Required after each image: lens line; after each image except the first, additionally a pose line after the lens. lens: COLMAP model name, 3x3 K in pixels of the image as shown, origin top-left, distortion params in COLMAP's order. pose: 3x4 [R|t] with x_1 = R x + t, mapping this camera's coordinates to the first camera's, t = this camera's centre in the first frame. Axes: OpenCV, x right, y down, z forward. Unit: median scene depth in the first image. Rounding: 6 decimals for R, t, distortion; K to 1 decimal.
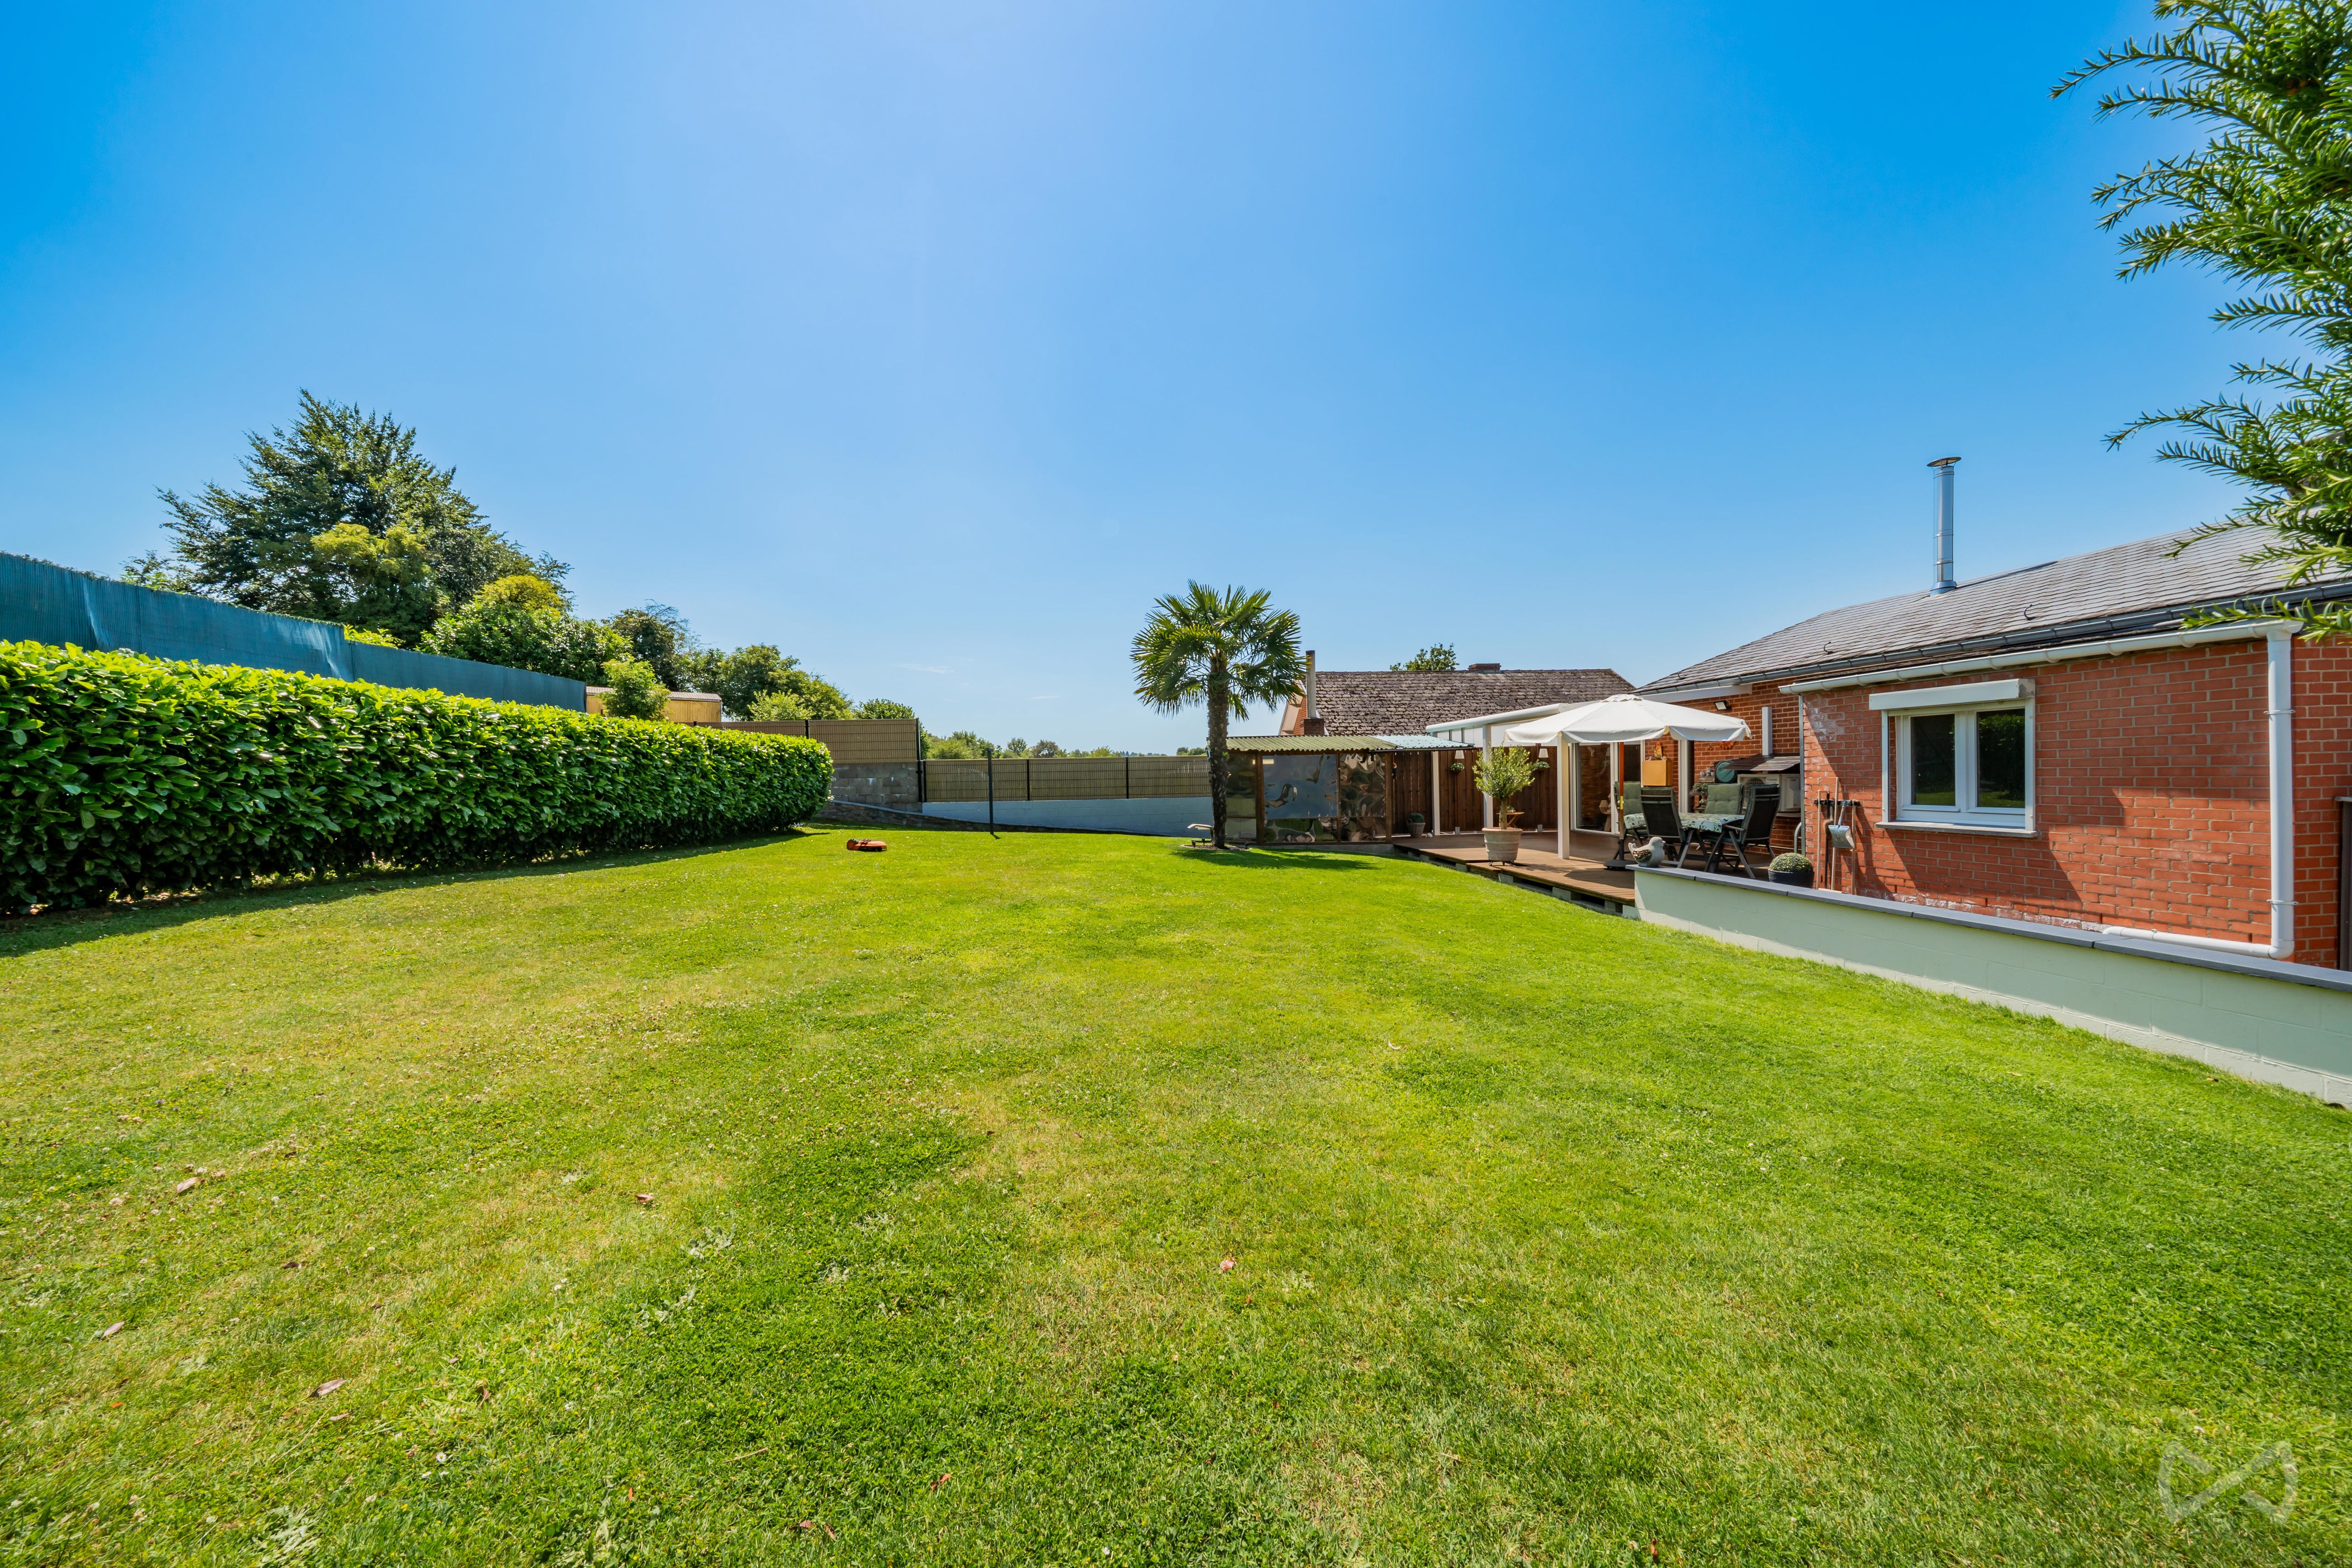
lens RADIAL K [[805.6, 0, 1171.0], [0, 805.6, 779.8], [0, 0, 1]] dist [-0.001299, -0.000077]
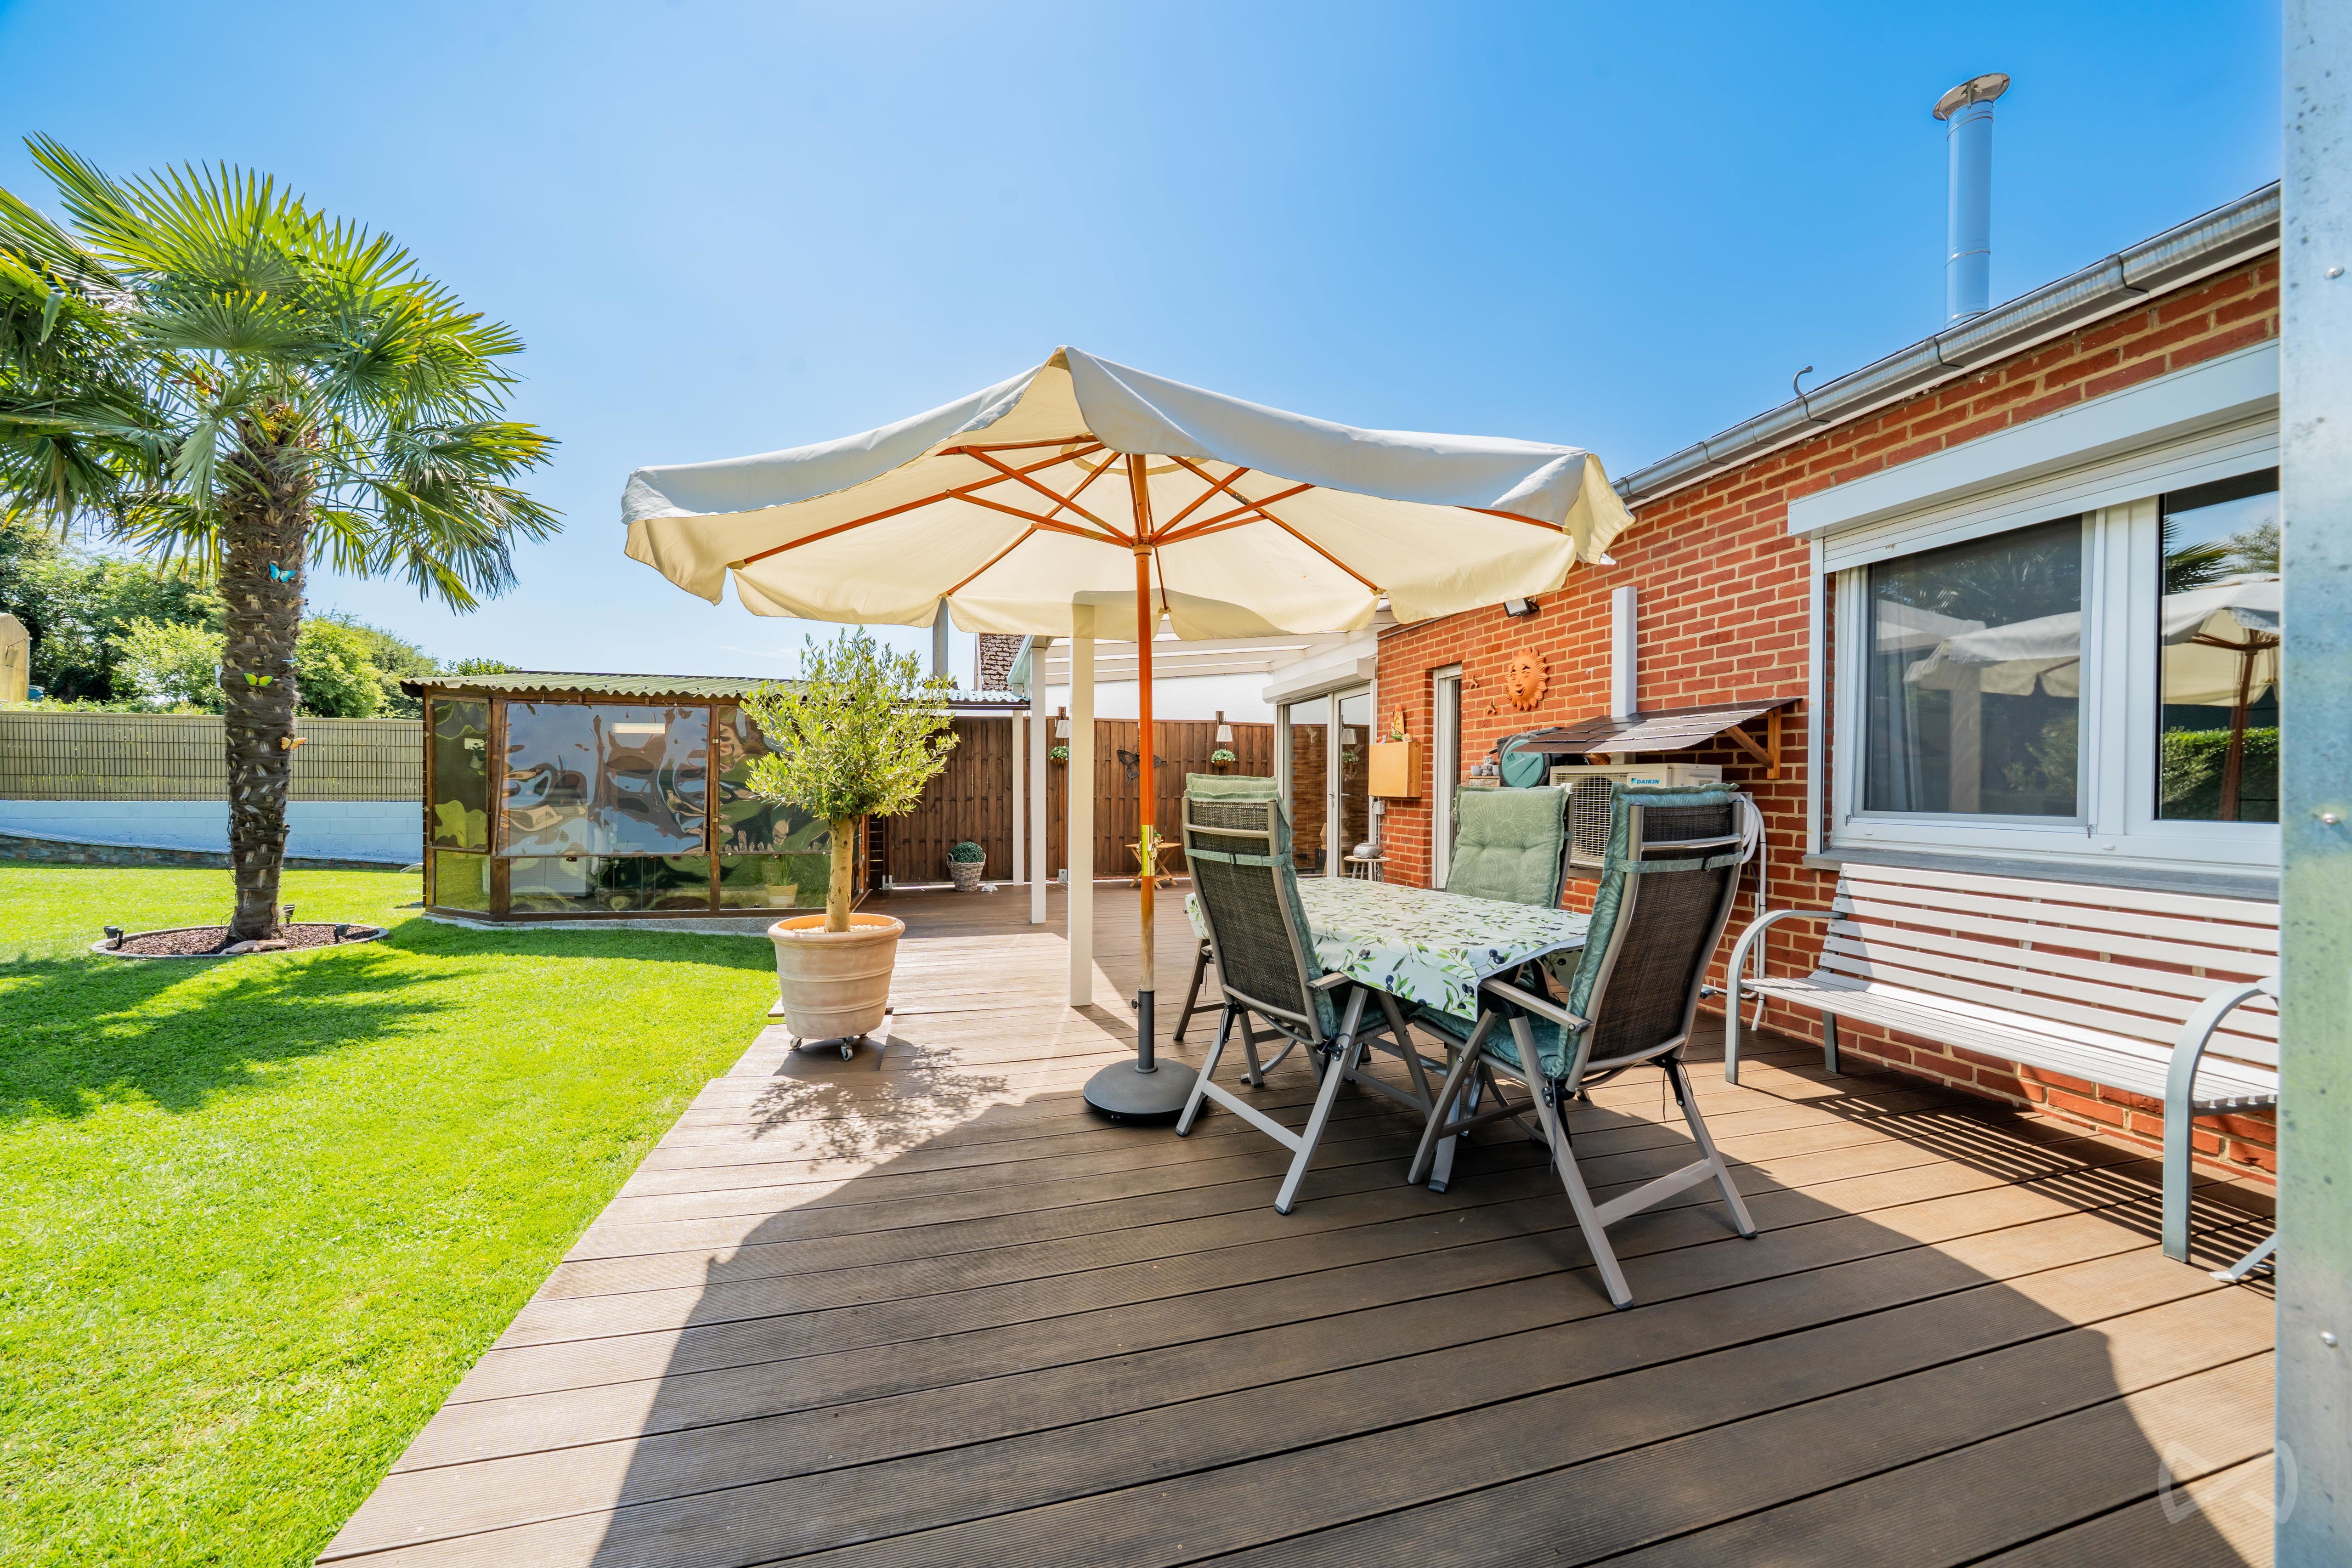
lens RADIAL K [[798.9, 0, 1179.5], [0, 798.9, 789.3], [0, 0, 1]] dist [0.000937, 0.000043]
pose [[0.983105, 0.024243, 0.181430, 0.512299], [-0.024155, 0.999705, -0.002695, 0.008657], [-0.181441, -0.001733, 0.983400, 0.730396]]
